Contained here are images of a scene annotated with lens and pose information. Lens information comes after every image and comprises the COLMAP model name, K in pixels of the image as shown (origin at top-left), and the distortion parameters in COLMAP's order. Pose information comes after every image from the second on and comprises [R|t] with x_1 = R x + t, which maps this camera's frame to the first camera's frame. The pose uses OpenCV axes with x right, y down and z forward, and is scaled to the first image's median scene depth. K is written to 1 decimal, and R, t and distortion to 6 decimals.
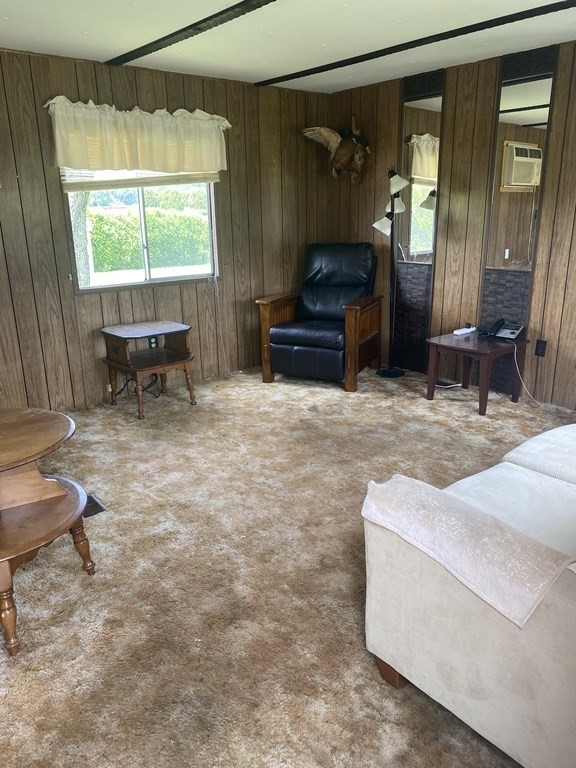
lens RADIAL K [[592.0, 0, 288.0], [0, 592.0, 384.0], [0, 0, 1]] dist [-0.002200, 0.000243]
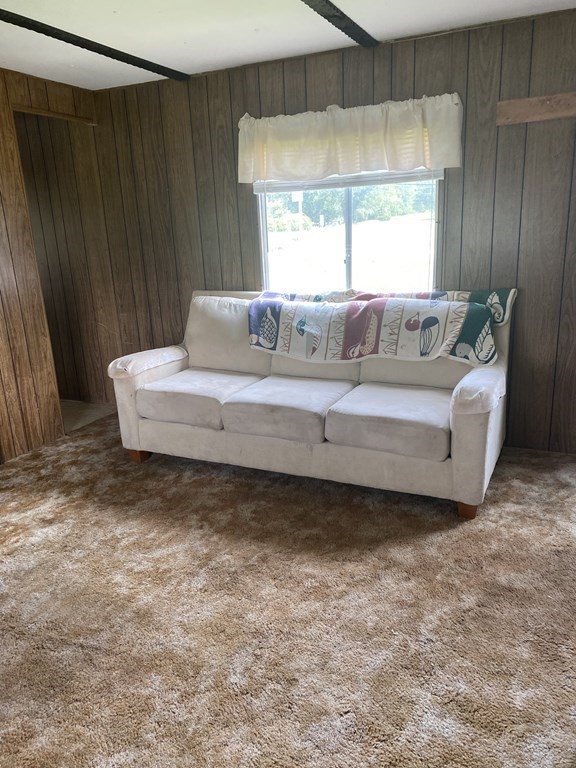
lens RADIAL K [[592.0, 0, 288.0], [0, 592.0, 384.0], [0, 0, 1]] dist [-0.002200, 0.000243]
pose [[-0.417310, -0.215954, 0.882732, -0.707111], [0.323233, 0.872561, 0.366274, -0.399703], [-0.849337, 0.438178, -0.294325, 1.332828]]
